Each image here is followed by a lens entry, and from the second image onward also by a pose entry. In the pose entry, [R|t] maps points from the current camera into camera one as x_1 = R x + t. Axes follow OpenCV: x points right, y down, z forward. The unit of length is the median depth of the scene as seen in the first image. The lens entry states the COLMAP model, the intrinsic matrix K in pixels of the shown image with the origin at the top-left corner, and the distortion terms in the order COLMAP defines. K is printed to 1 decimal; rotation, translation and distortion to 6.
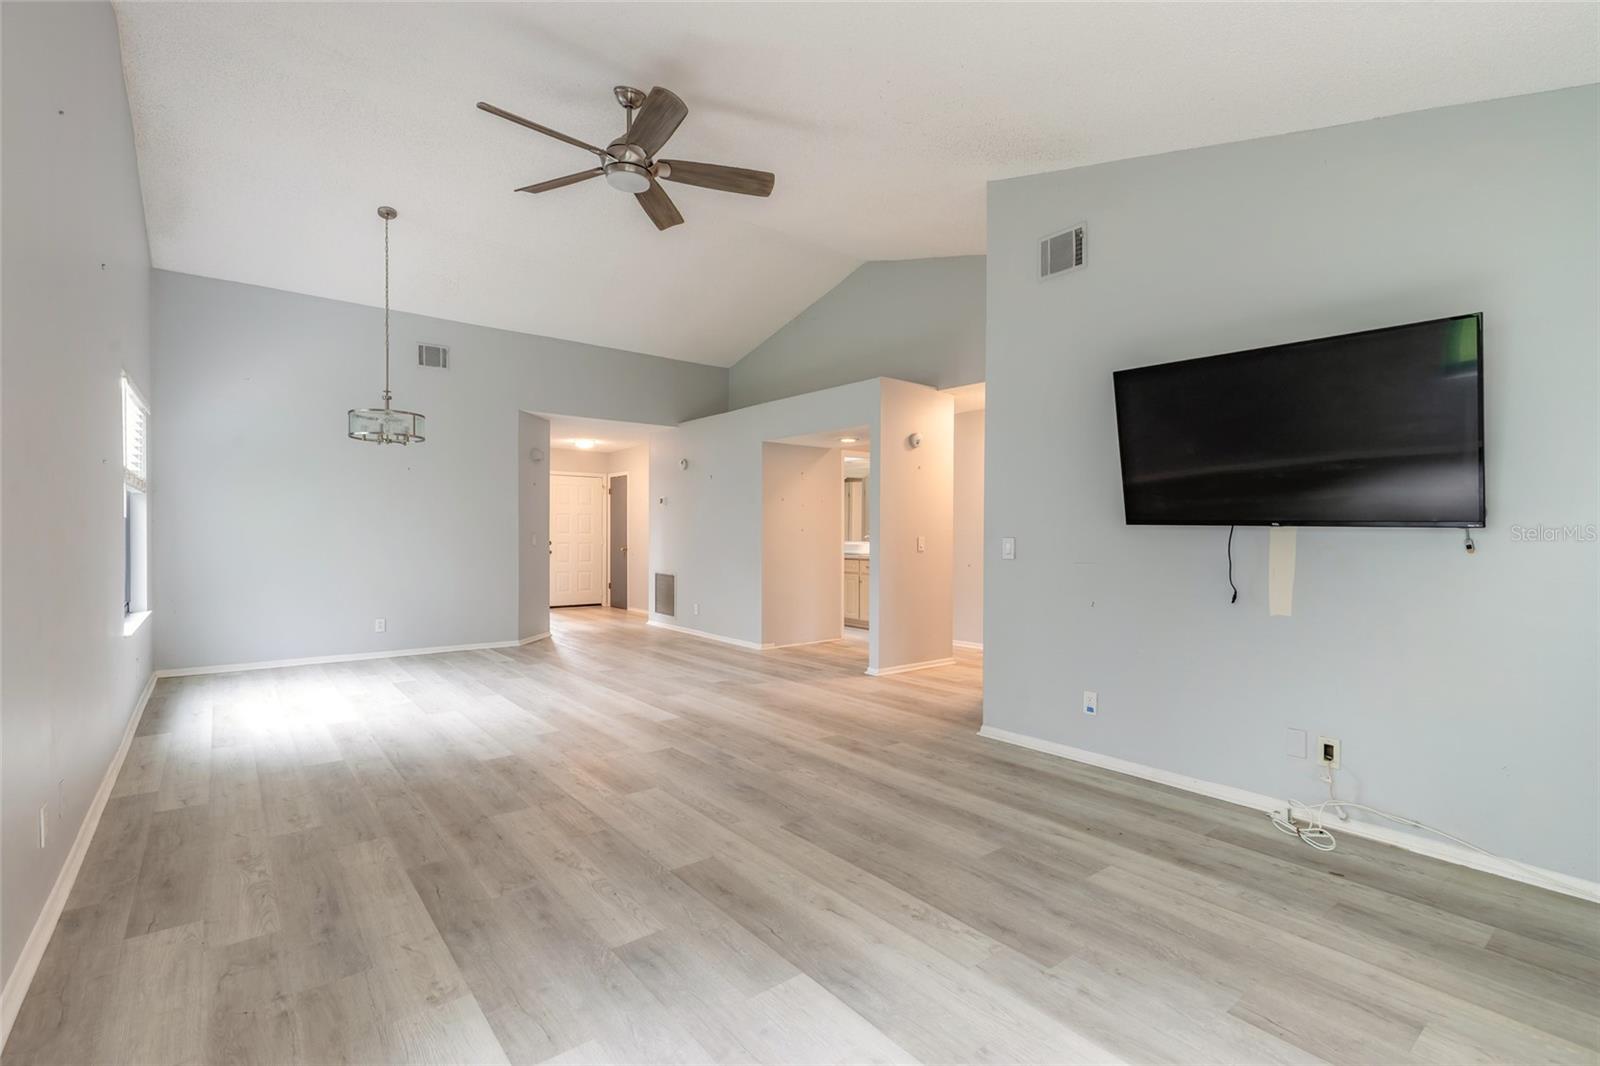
lens RADIAL K [[723.9, 0, 798.3], [0, 723.9, 536.5], [0, 0, 1]] dist [0.010777, -0.001509]
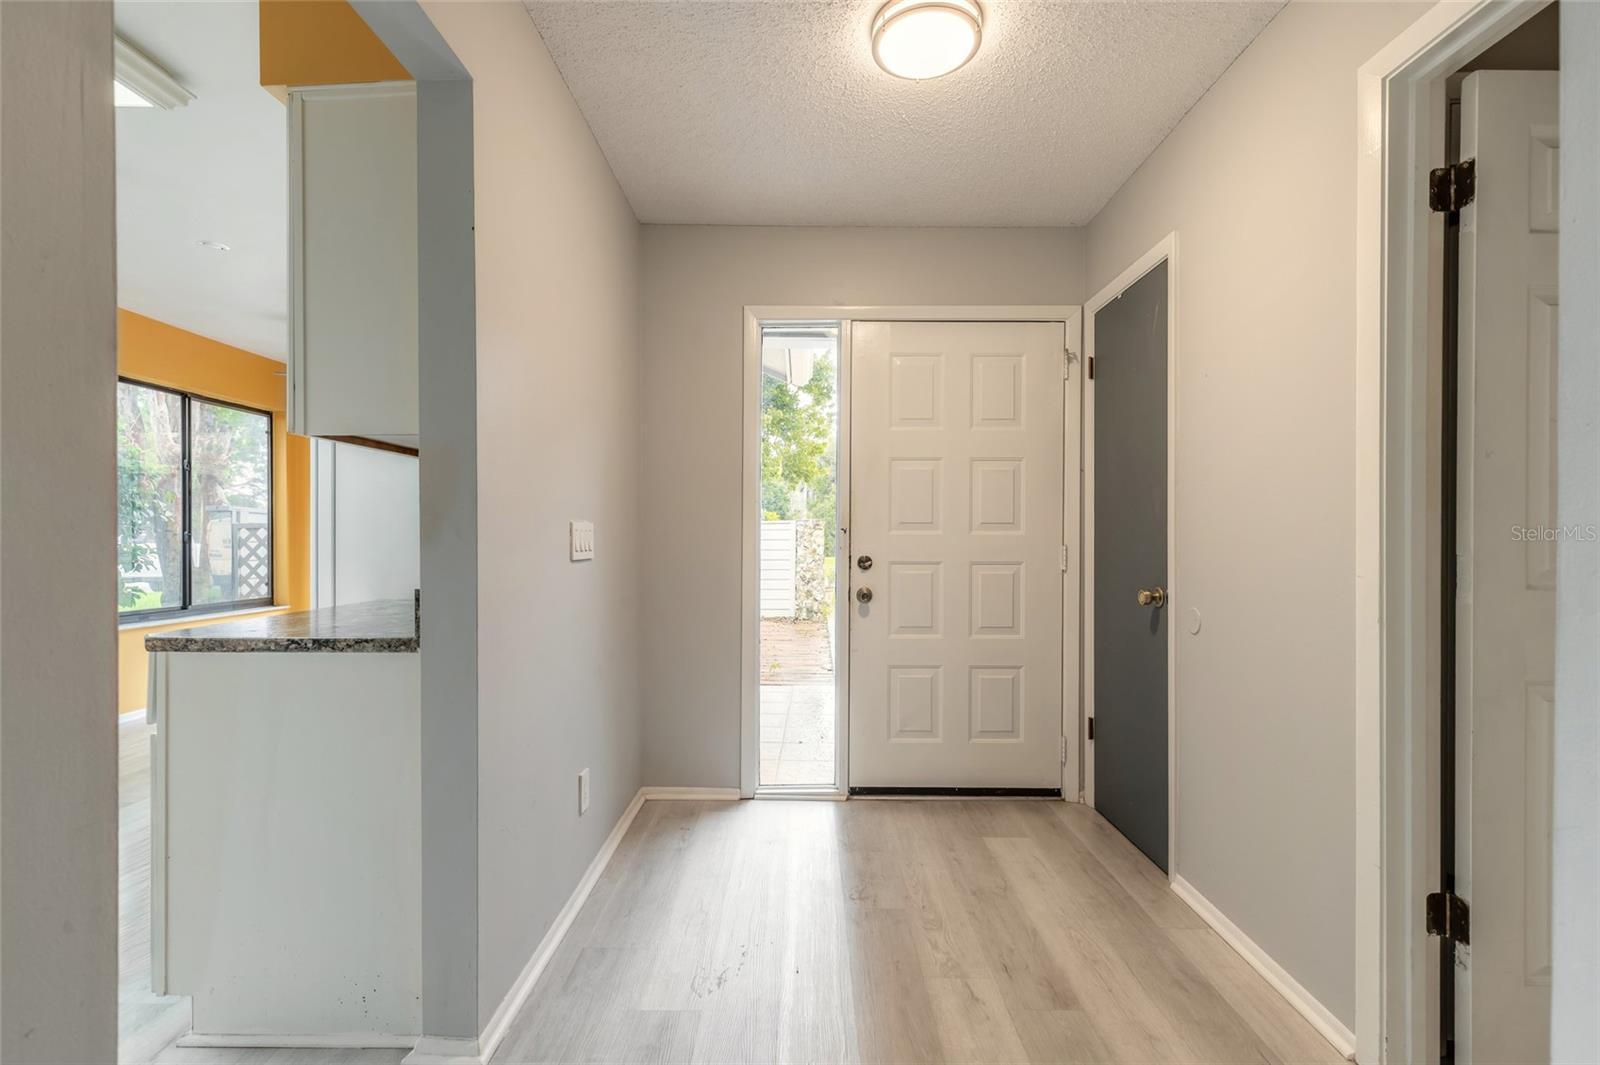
lens RADIAL K [[723.9, 0, 800.3], [0, 723.9, 536.4], [0, 0, 1]] dist [0.010777, -0.001509]
pose [[0.778960, 0.000176, -0.627073, -0.597896], [-0.000312, 1.000000, -0.000108, -0.002963], [0.627073, 0.000280, 0.778960, 2.448588]]
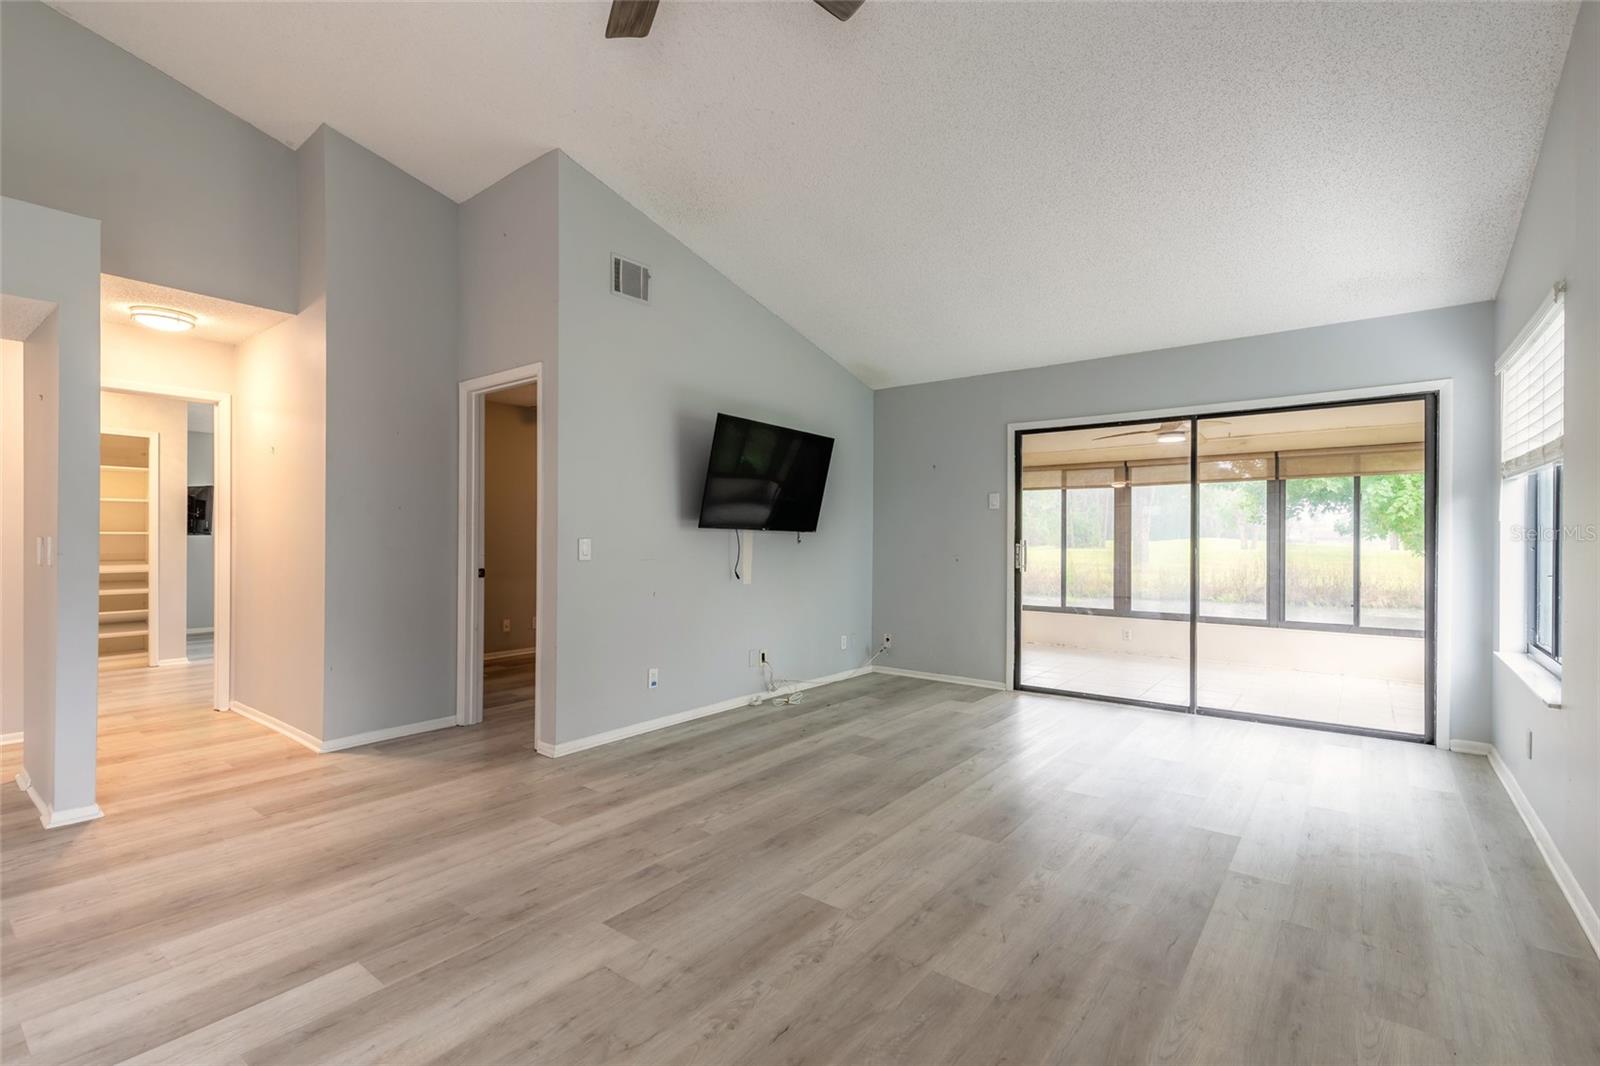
lens RADIAL K [[723.9, 0, 793.6], [0, 723.9, 537.4], [0, 0, 1]] dist [0.010777, -0.001509]
pose [[-0.229989, -0.005145, 0.973180, -0.854234], [-0.000310, 0.999986, 0.005213, -0.005533], [-0.973193, 0.000897, -0.229987, 1.131635]]
